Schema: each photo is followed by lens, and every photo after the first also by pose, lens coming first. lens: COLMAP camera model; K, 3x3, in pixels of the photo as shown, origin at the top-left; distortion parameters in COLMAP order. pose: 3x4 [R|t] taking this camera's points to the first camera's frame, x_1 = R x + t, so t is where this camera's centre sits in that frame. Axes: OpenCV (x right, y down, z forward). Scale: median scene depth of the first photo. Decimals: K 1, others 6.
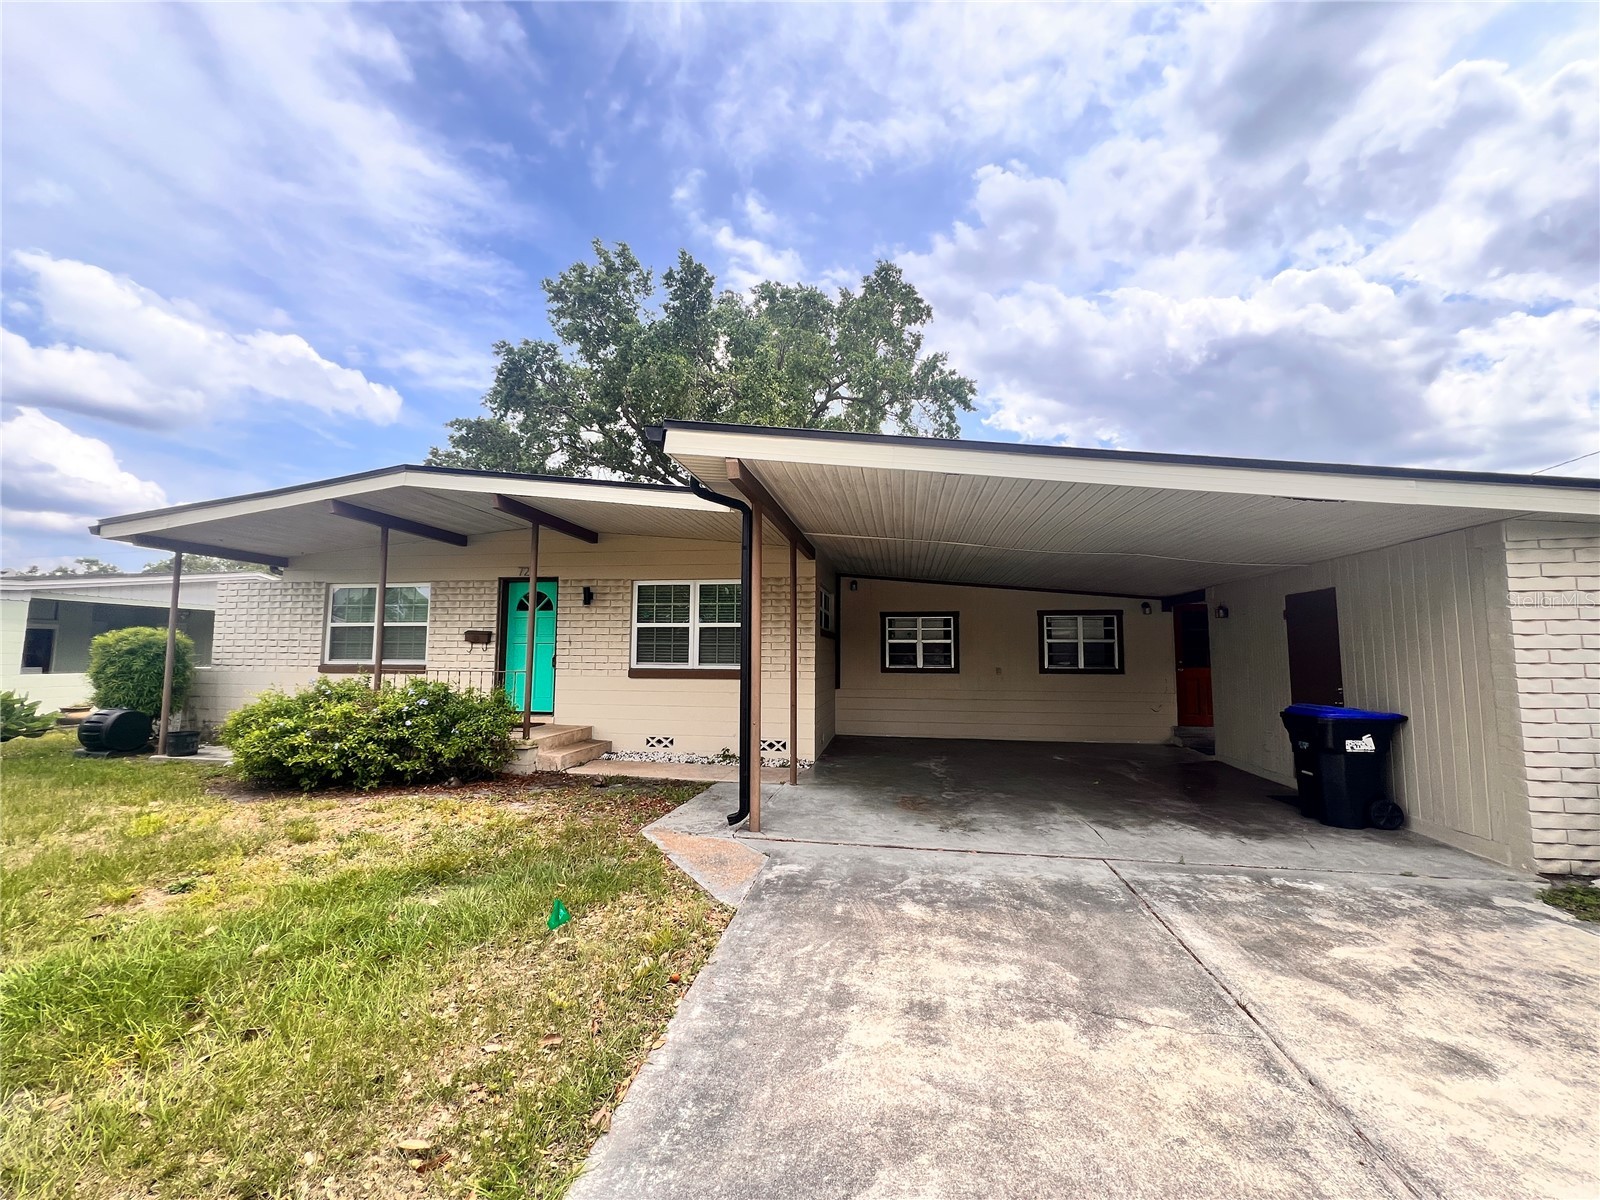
lens RADIAL K [[638.3, 0, 794.4], [0, 638.3, 599.6], [0, 0, 1]] dist [0.000607, -0.000045]
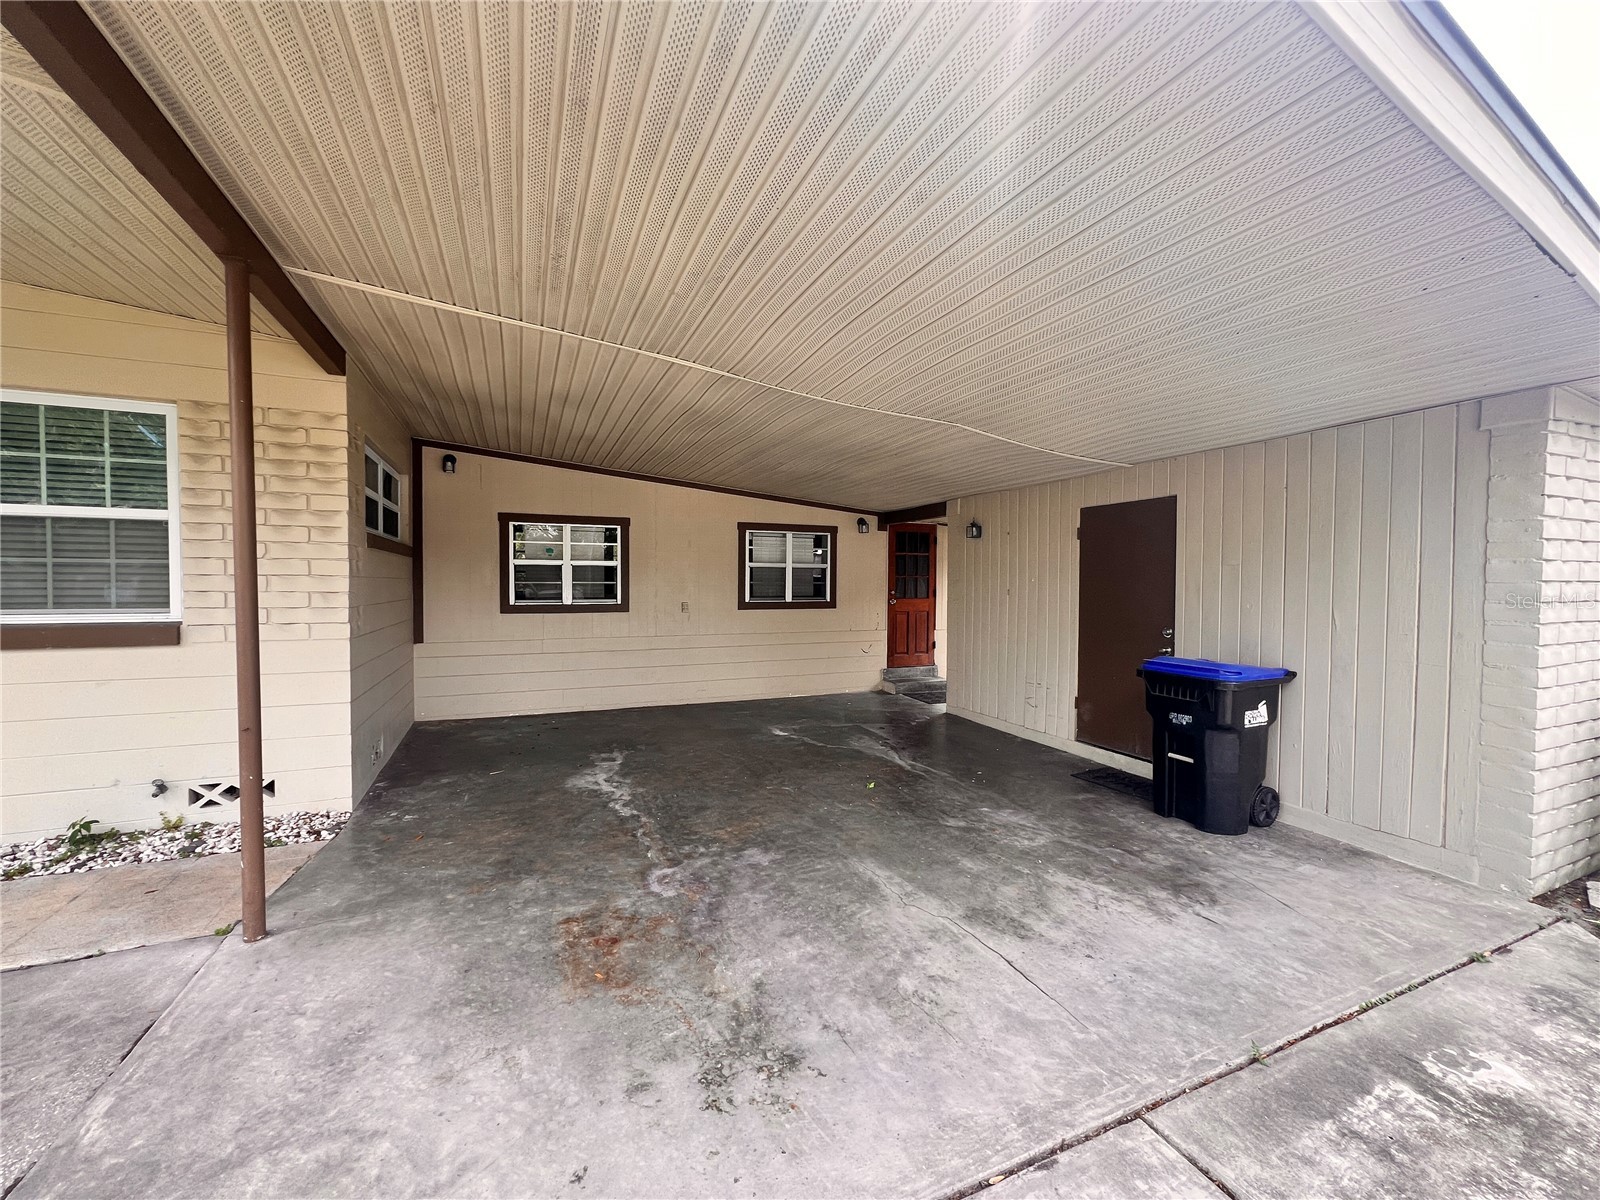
lens RADIAL K [[643.1, 0, 796.7], [0, 643.1, 599.7], [0, 0, 1]] dist [-0.003285, -0.000126]
pose [[0.839619, -0.015462, 0.542956, 0.051980], [-0.047751, 0.993623, 0.102138, 0.032886], [-0.541073, -0.111684, 0.833526, 0.434669]]
